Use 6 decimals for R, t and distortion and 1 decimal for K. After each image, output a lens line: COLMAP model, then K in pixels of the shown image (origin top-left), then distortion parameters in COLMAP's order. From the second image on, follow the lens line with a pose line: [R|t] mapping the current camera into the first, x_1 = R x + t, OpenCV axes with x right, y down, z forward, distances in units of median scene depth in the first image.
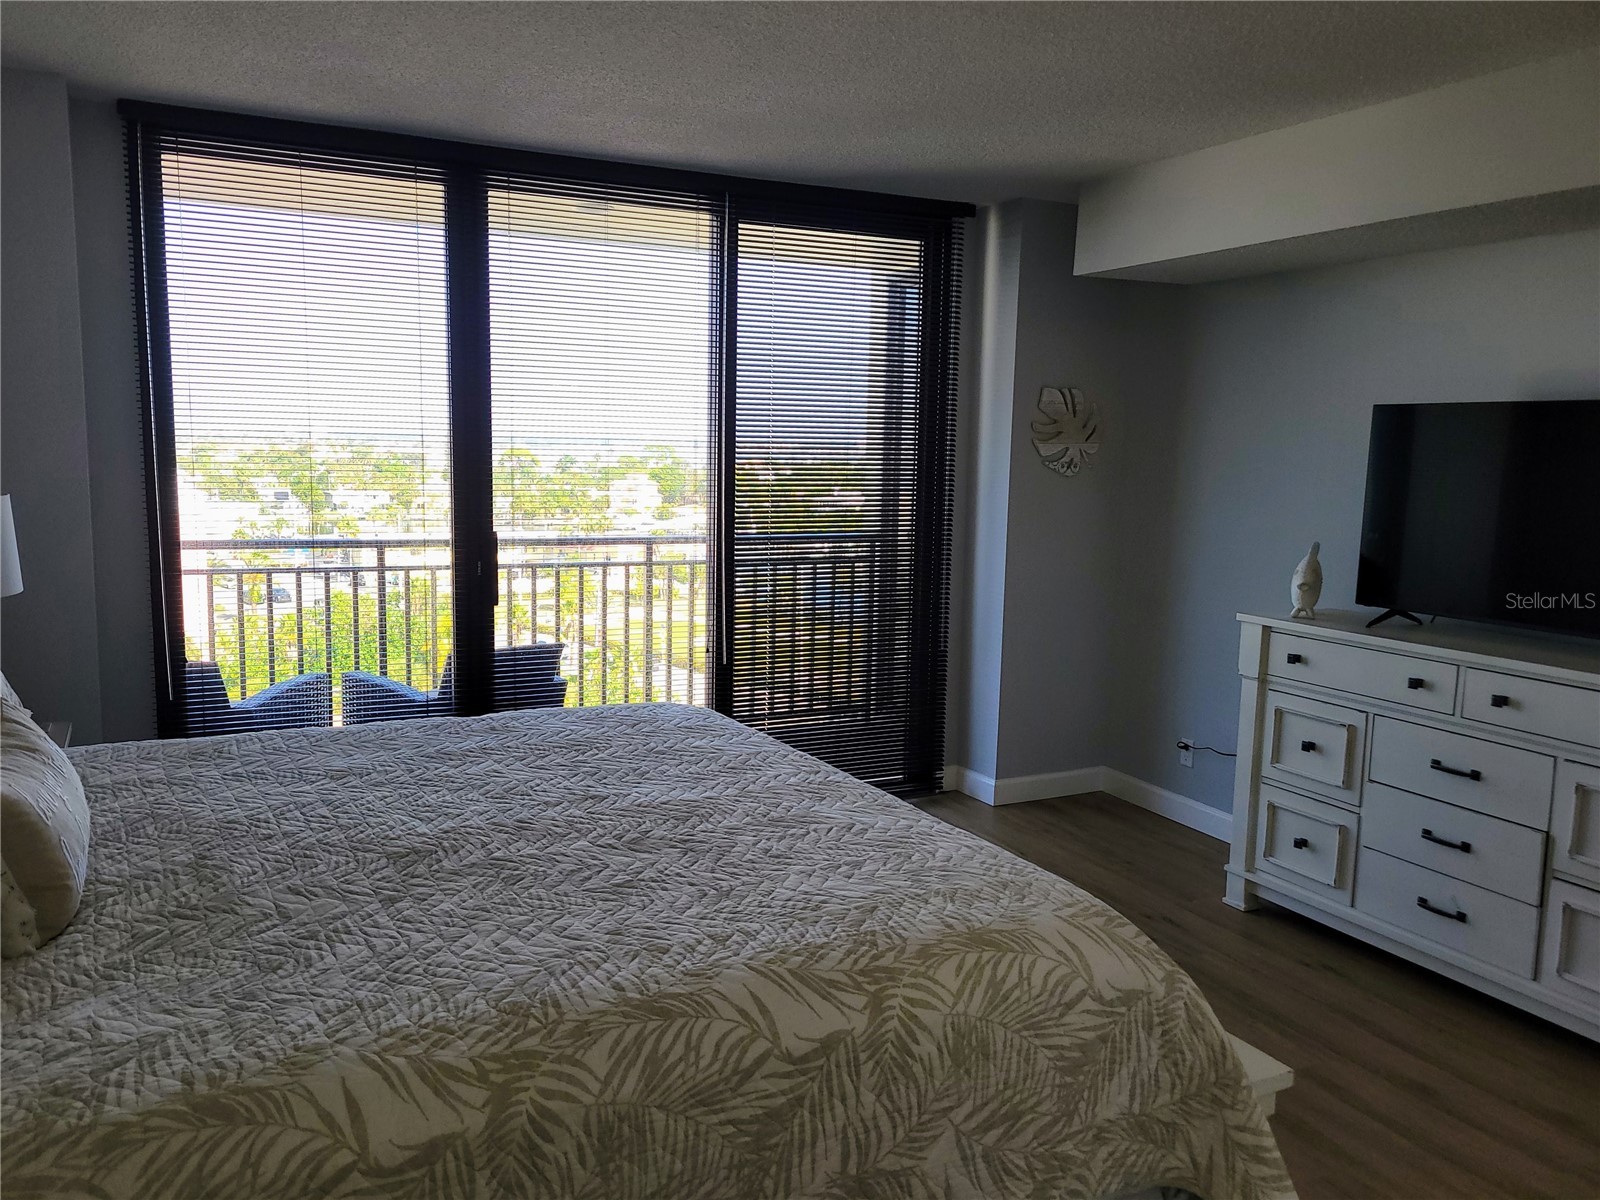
lens RADIAL K [[1207.6, 0, 792.7], [0, 1207.6, 597.2], [0, 0, 1]] dist [0.050939, -0.034438]
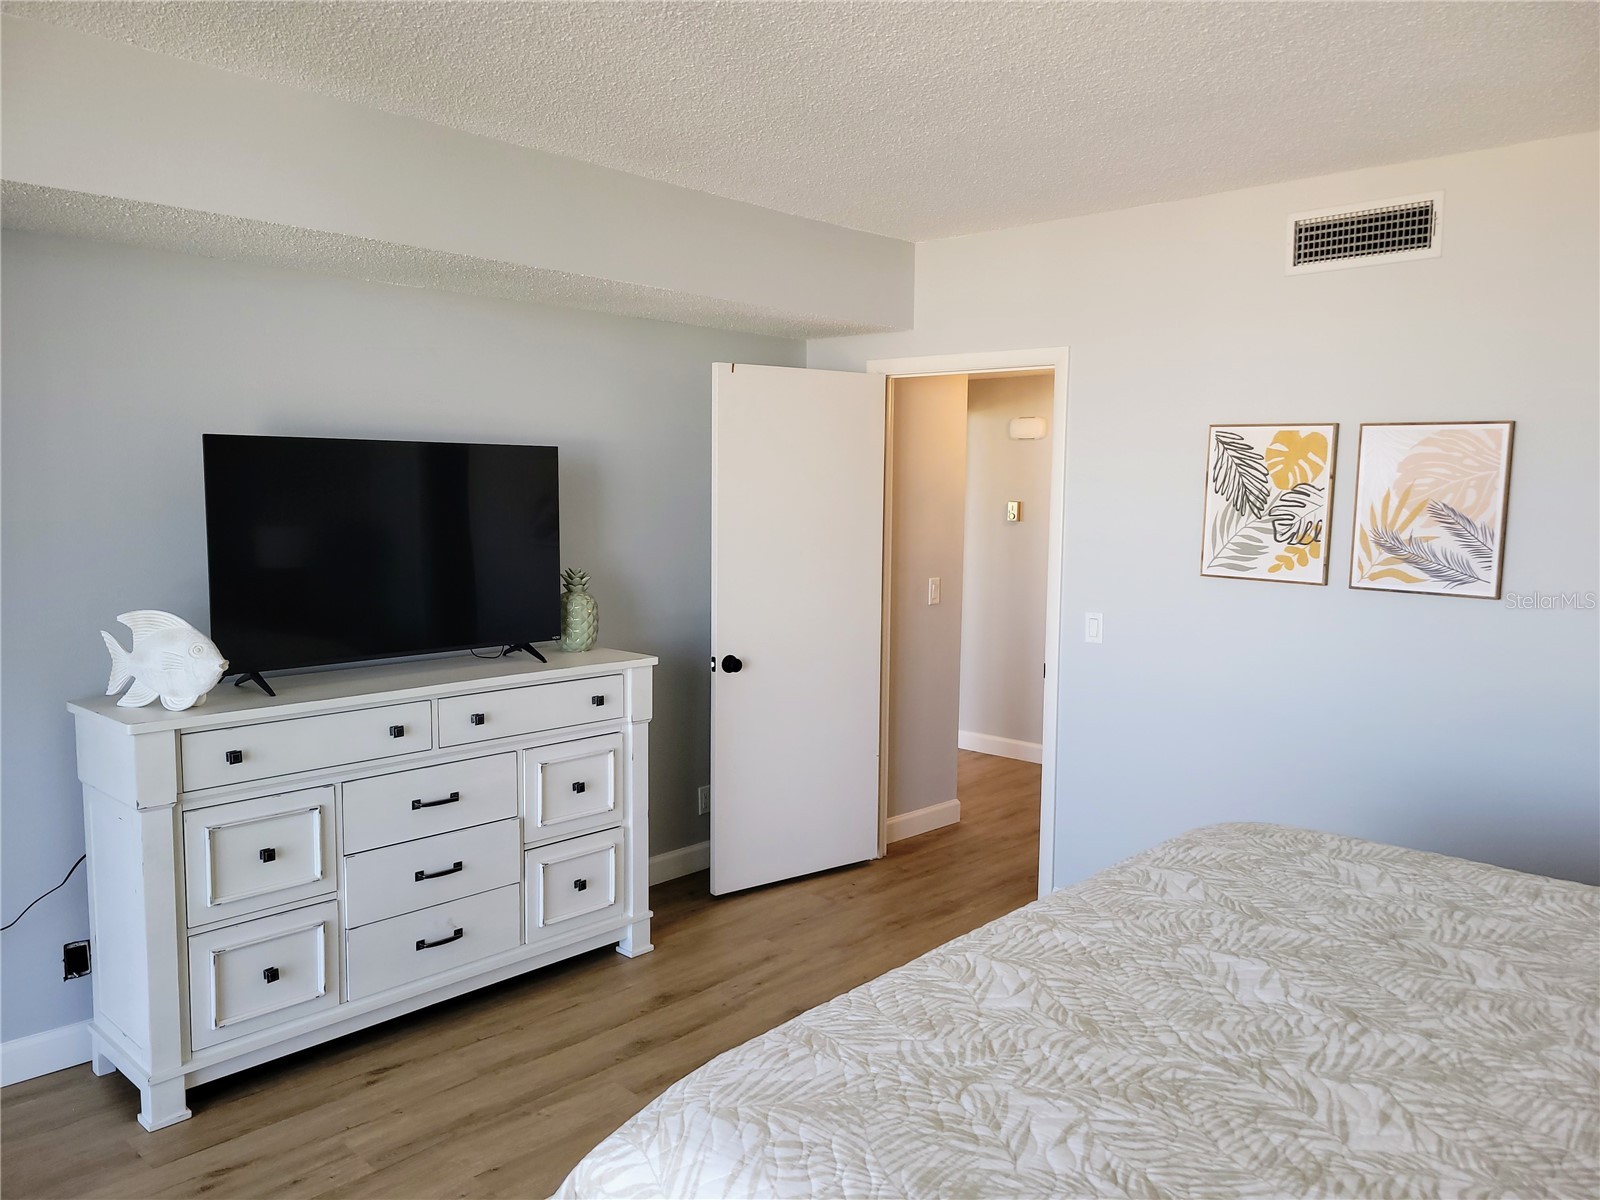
lens RADIAL K [[1207.6, 0, 784.1], [0, 1207.6, 612.0], [0, 0, 1]] dist [0.050939, -0.034438]
pose [[-0.335364, -0.130505, 0.933006, -0.442602], [0.096636, 0.980369, 0.171865, -0.147105], [-0.937119, 0.147799, -0.316169, 0.950426]]
